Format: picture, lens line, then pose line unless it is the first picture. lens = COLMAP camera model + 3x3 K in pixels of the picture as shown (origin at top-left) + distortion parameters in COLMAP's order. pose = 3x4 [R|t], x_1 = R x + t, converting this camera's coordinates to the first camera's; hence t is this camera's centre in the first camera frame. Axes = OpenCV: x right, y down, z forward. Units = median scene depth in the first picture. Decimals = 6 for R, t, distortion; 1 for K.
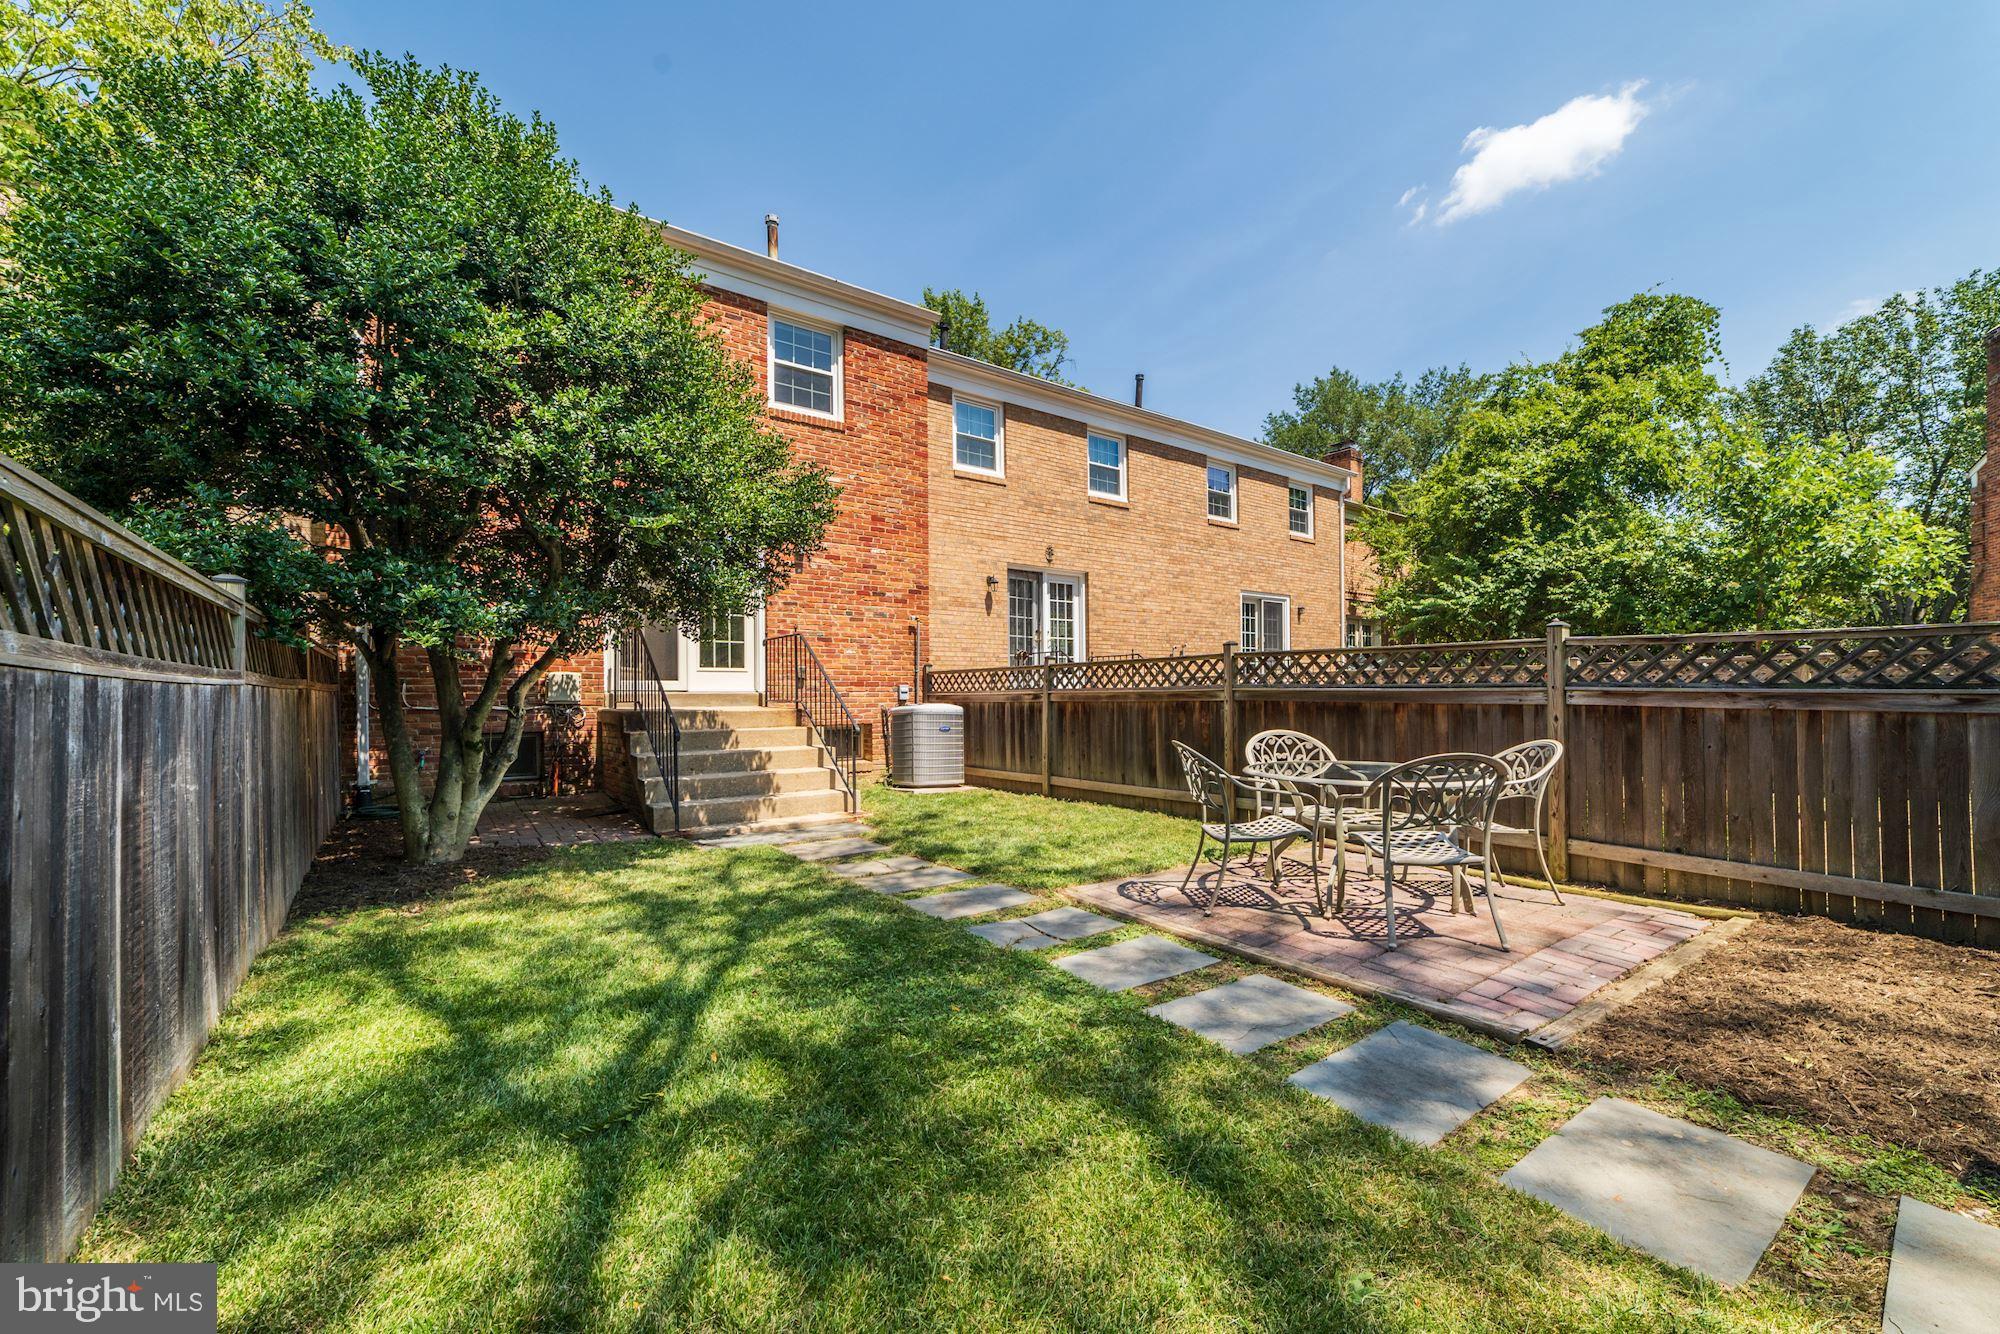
lens RADIAL K [[784.3, 0, 998.6], [0, 784.3, 679.4], [0, 0, 1]] dist [-0.017203, 0.010969]
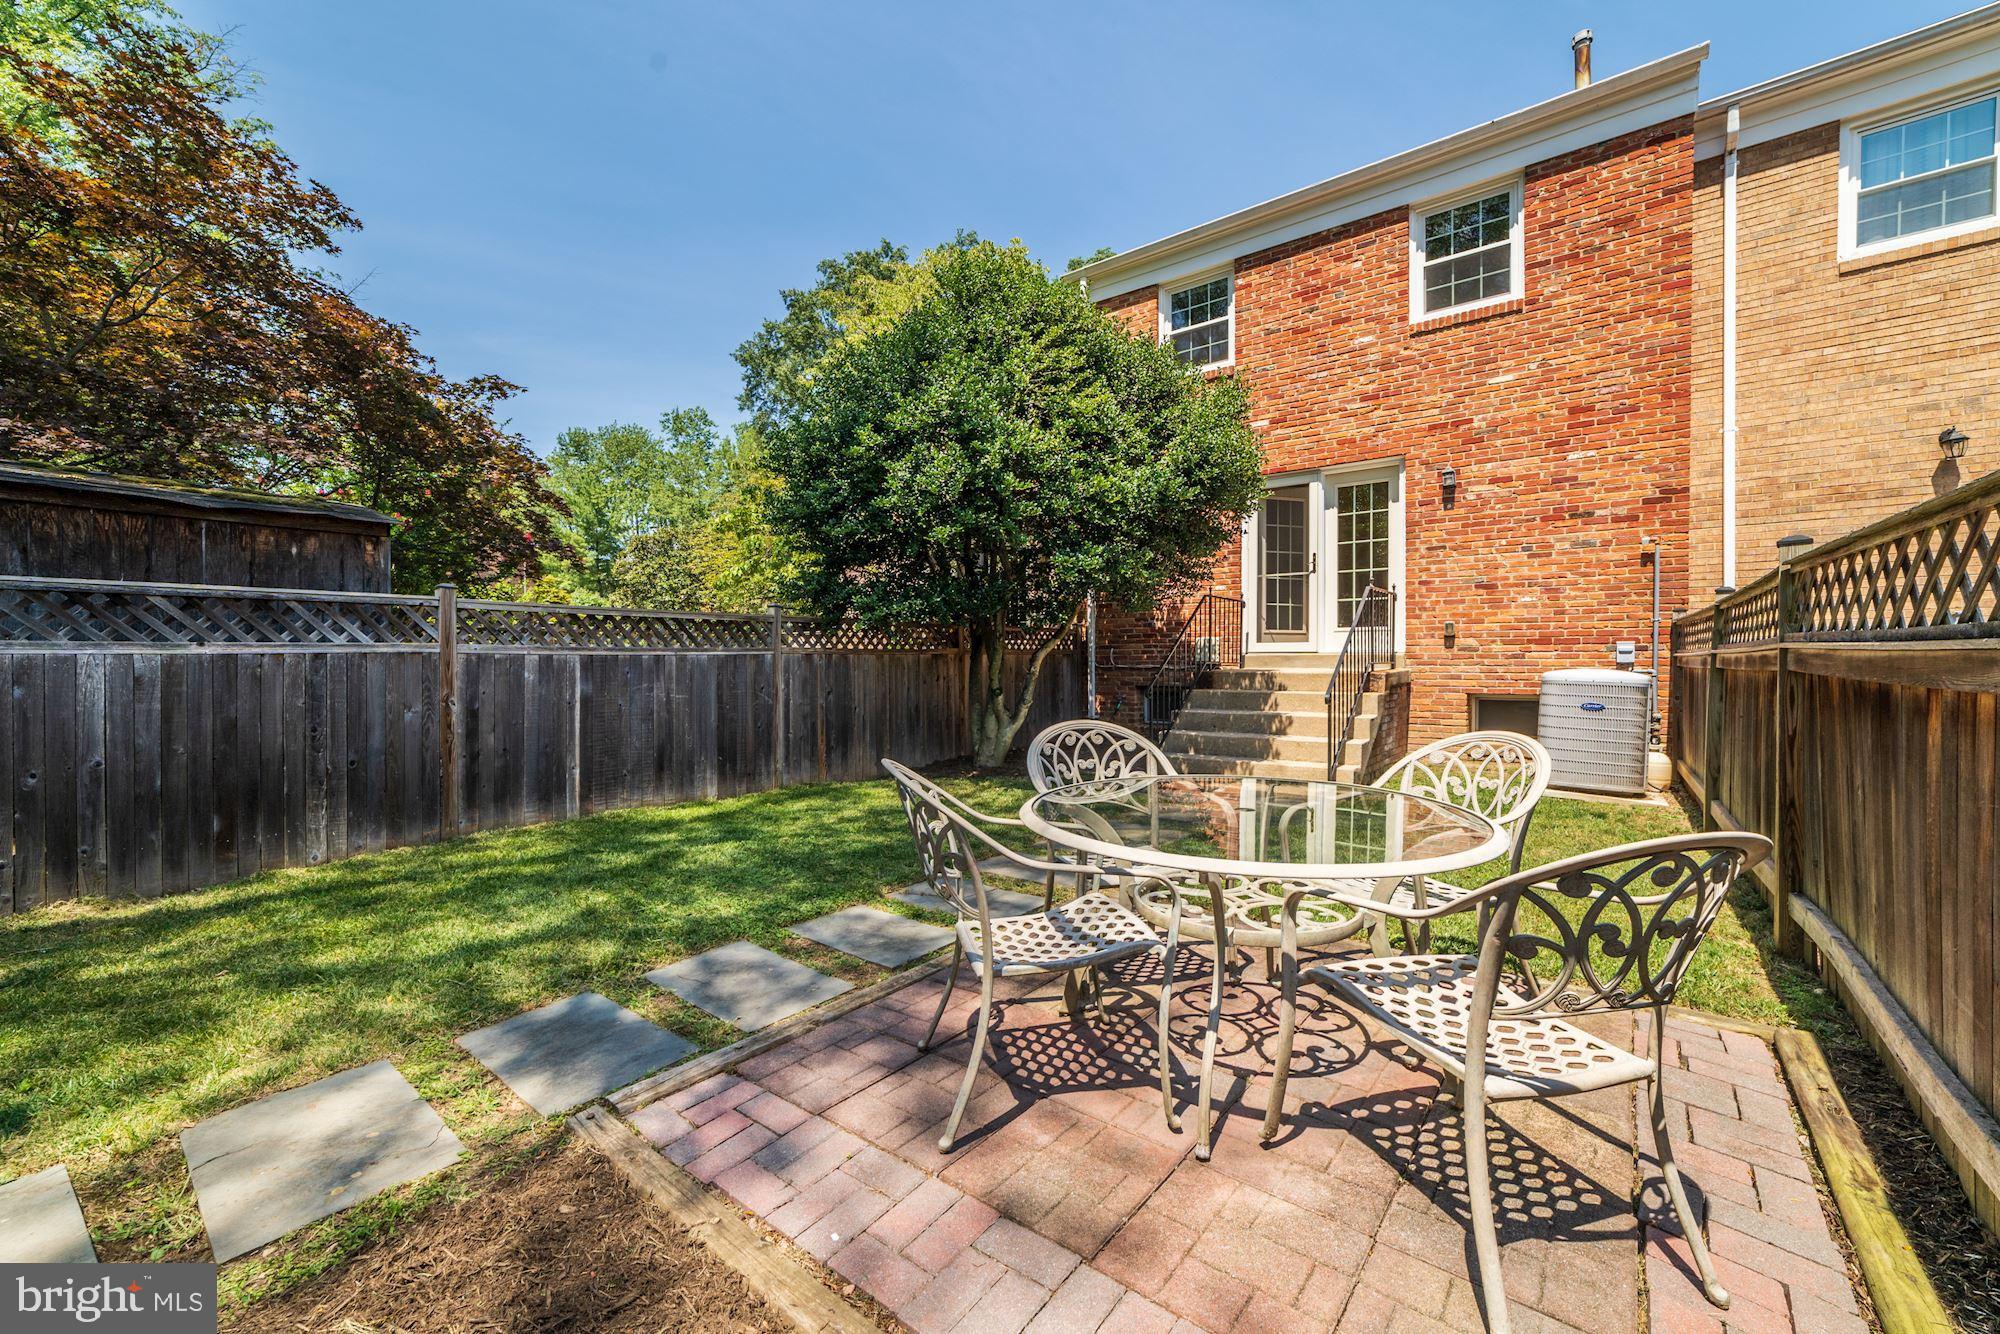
lens RADIAL K [[780.1, 0, 1001.0], [0, 780.1, 659.2], [0, 0, 1]] dist [-0.015402, 0.009174]
pose [[0.284545, 0.004688, -0.958651, 0.490014], [0.021991, 0.999693, 0.011416, 0.003862], [0.958411, -0.024330, 0.284354, 0.374603]]
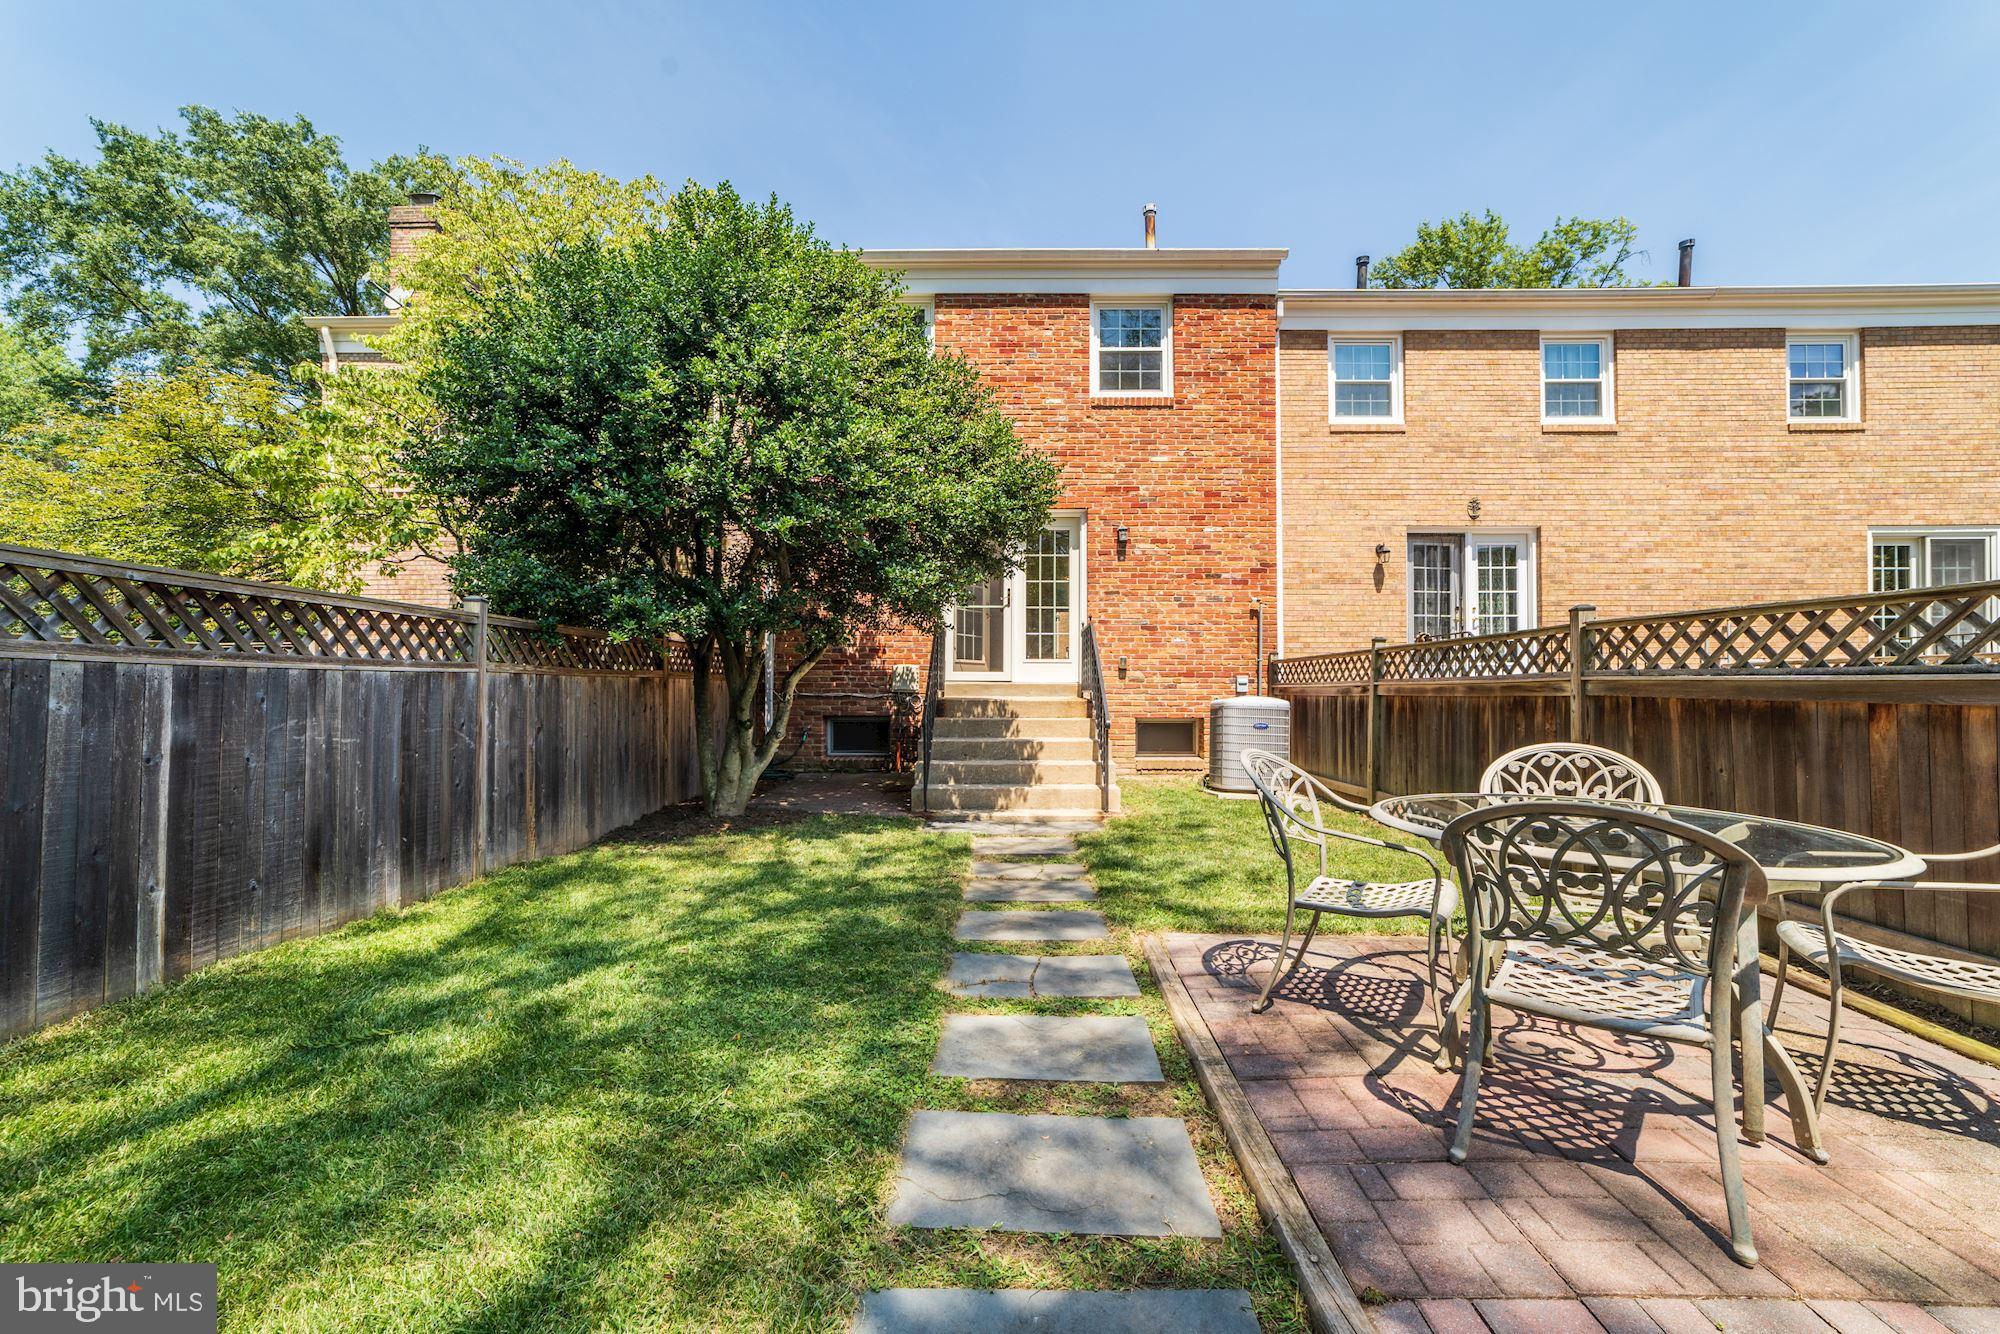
lens RADIAL K [[775.4, 0, 997.6], [0, 775.4, 670.7], [0, 0, 1]] dist [-0.018364, 0.009268]
pose [[0.800817, -0.006450, -0.598874, 0.241807], [0.004419, 0.999978, -0.004861, 0.005848], [0.598893, 0.001246, 0.800828, 0.166641]]
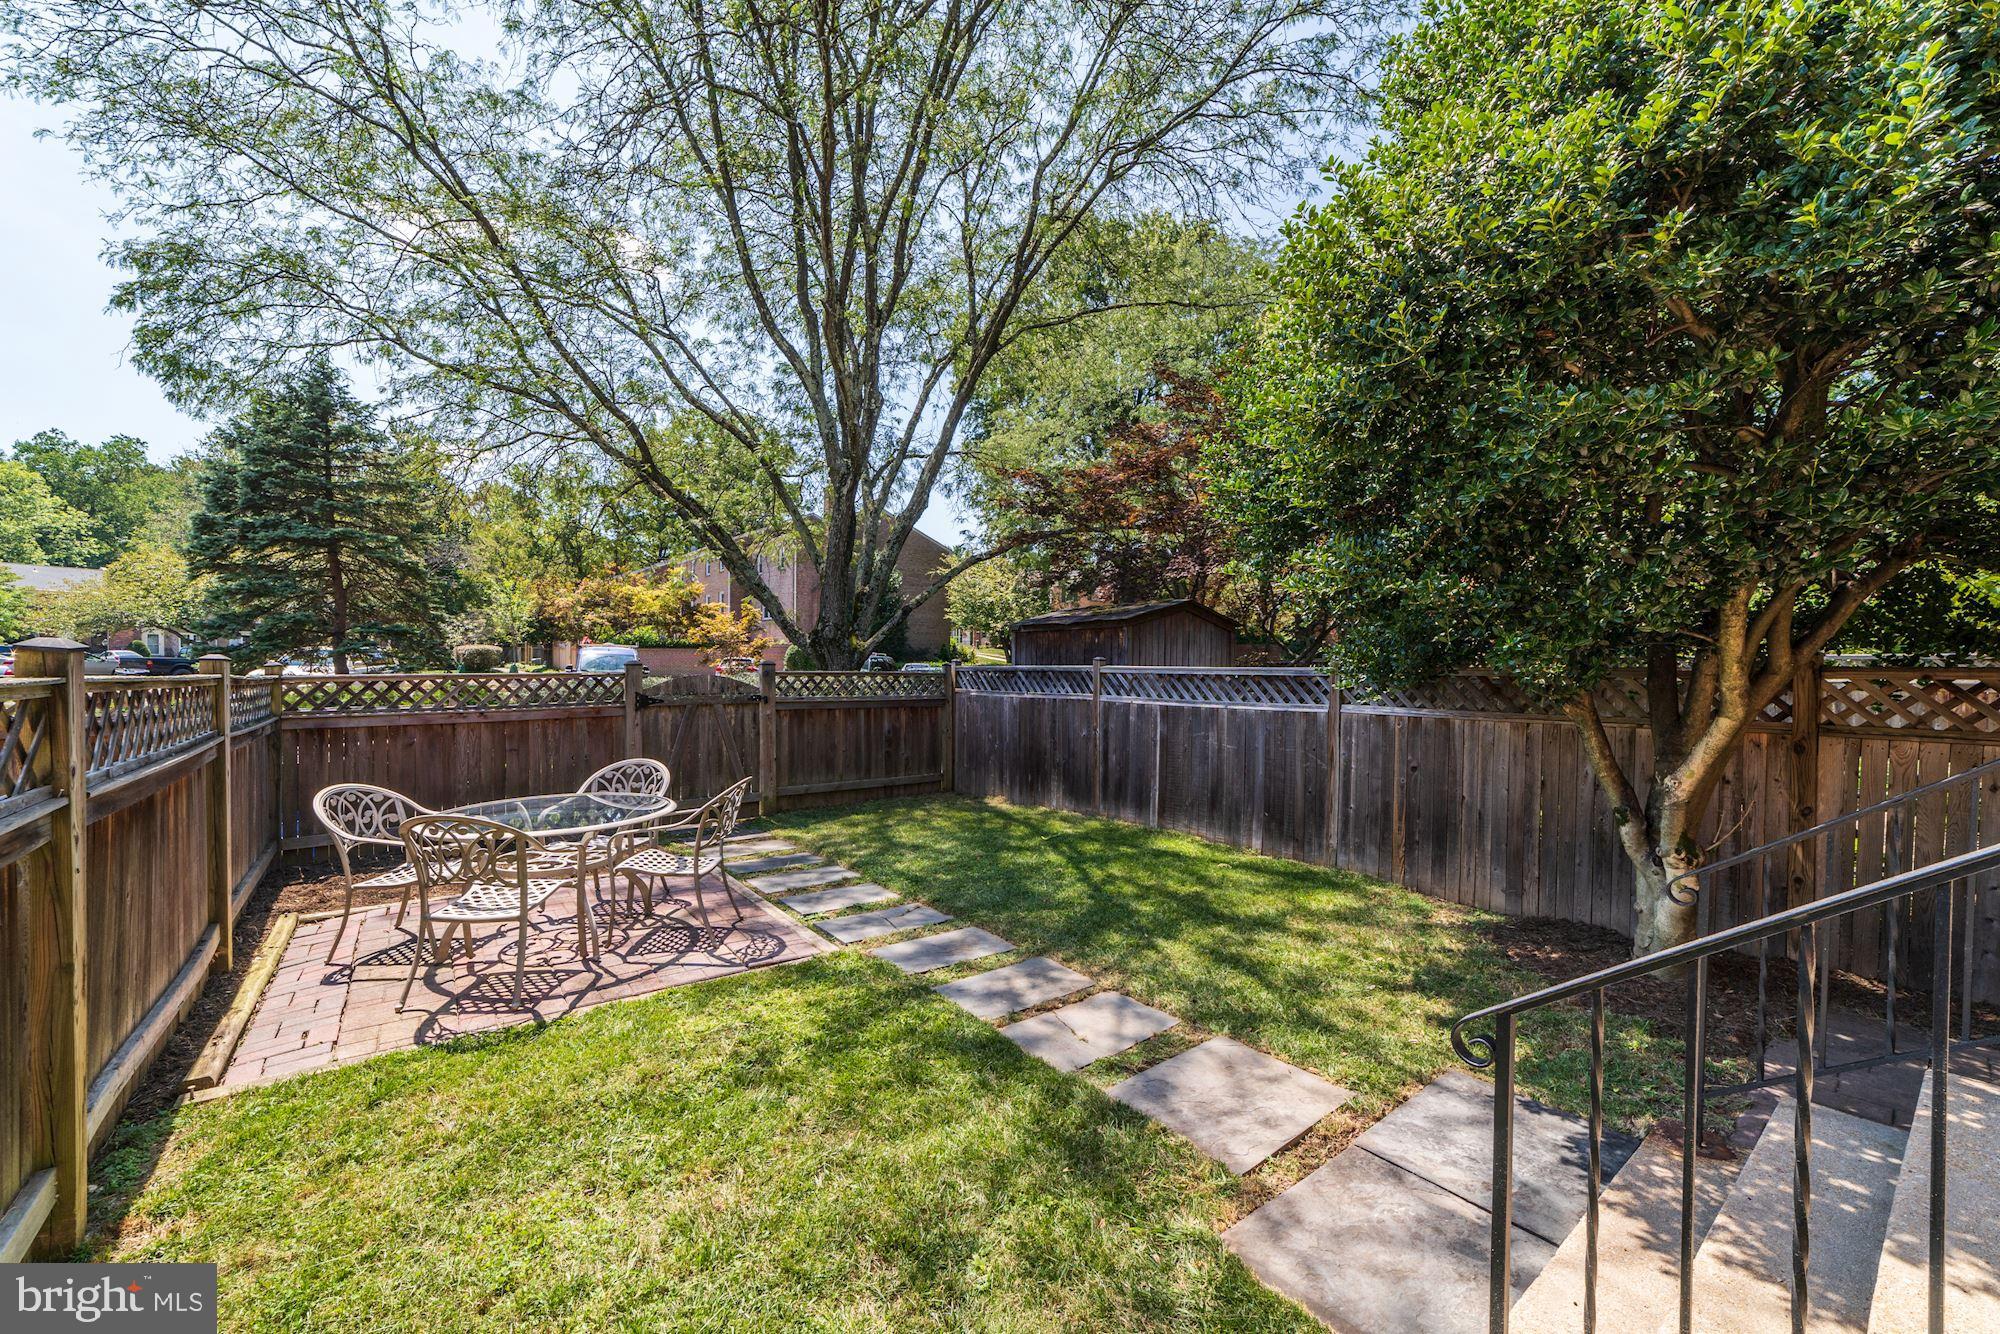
lens RADIAL K [[800.2, 0, 1028.0], [0, 800.2, 670.2], [0, 0, 1]] dist [-0.011316, -0.000044]
pose [[-0.998432, -0.000642, -0.055966, -0.046667], [0.000087, 0.999915, -0.013016, -0.027264], [0.055970, -0.013001, -0.998348, 1.103292]]
